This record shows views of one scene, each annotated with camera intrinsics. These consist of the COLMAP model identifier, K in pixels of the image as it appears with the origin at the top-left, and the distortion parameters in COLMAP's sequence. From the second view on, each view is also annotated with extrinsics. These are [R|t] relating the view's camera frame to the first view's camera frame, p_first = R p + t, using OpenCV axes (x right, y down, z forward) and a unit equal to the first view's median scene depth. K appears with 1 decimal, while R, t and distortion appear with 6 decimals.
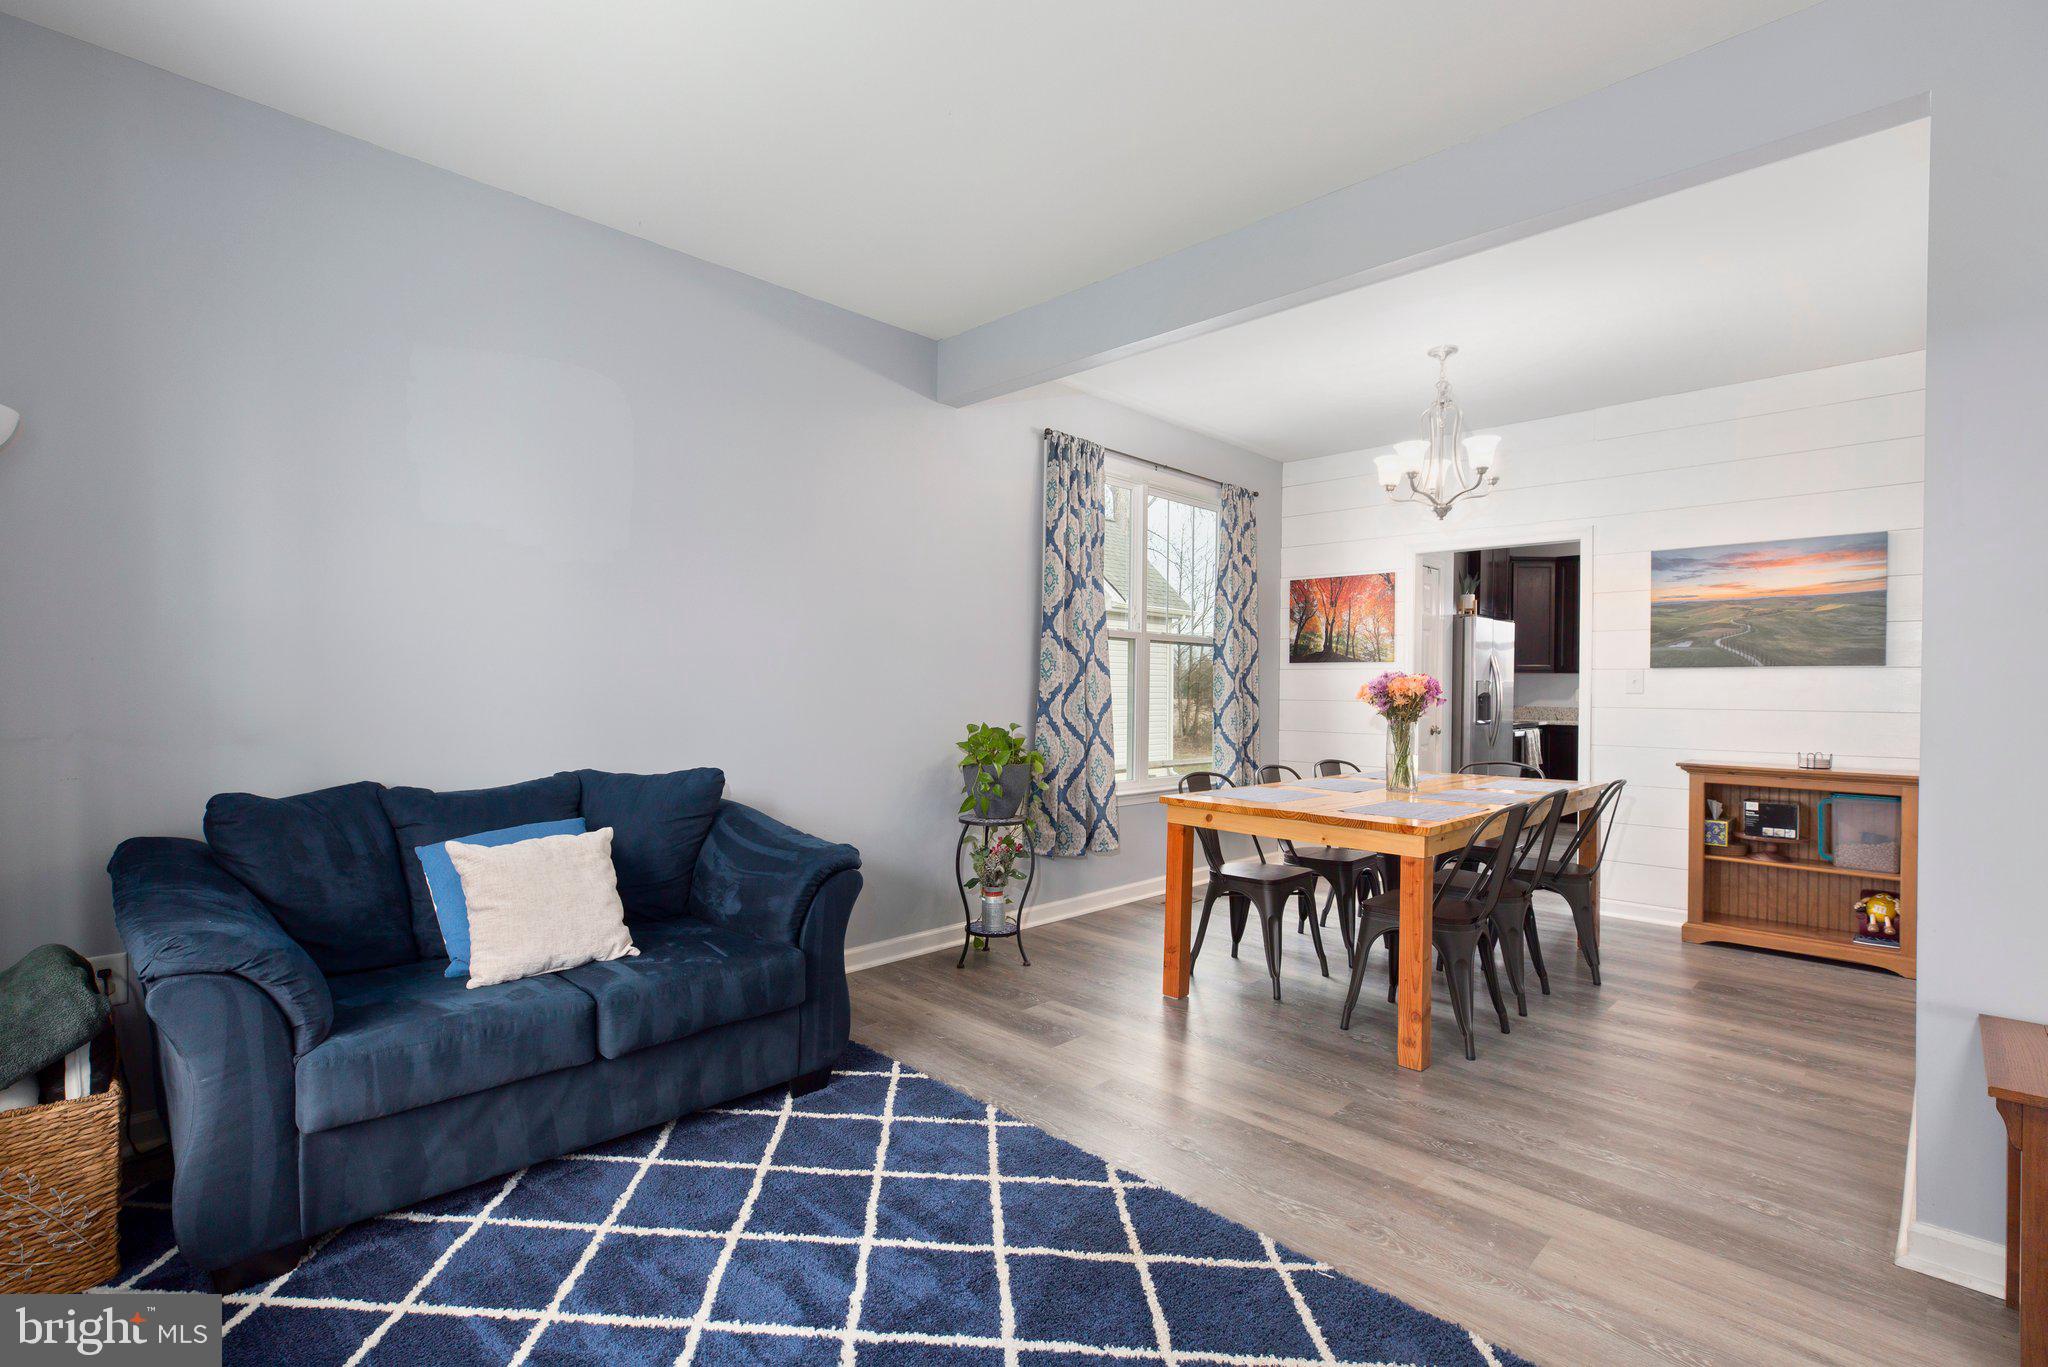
lens RADIAL K [[939.1, 0, 1027.5], [0, 939.1, 692.6], [0, 0, 1]] dist [0.004492, 0.000501]
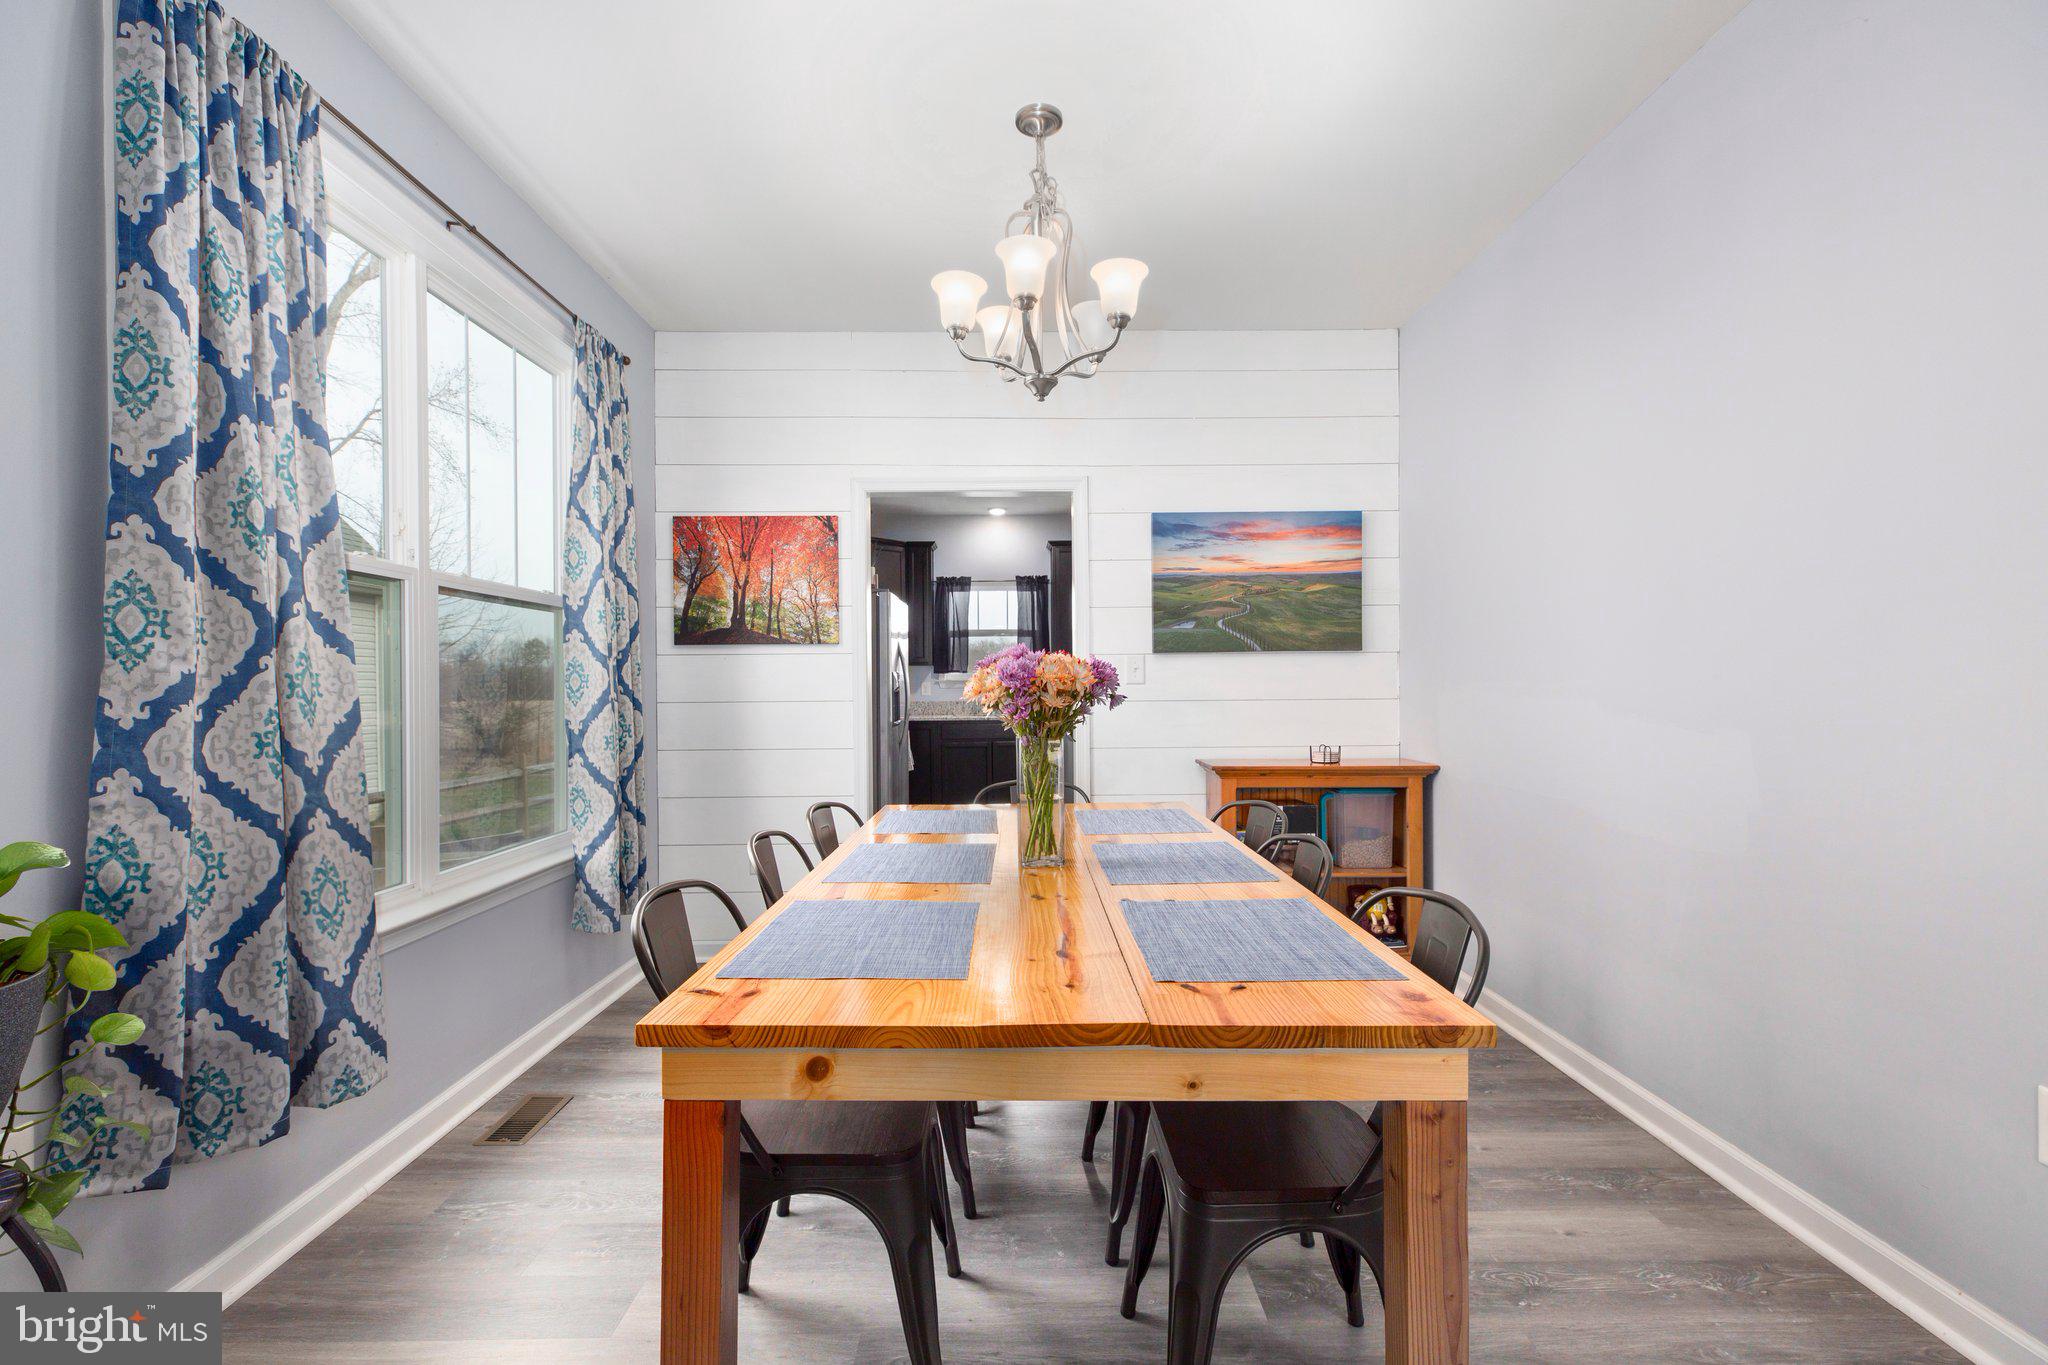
lens RADIAL K [[897.6, 0, 1023.9], [0, 897.6, 689.5], [0, 0, 1]] dist [0.004211, 0.001064]
pose [[0.705520, -0.017318, 0.708478, 0.016395], [0.018002, 0.999817, 0.006512, -0.001097], [-0.708461, 0.008160, 0.705703, 0.532042]]
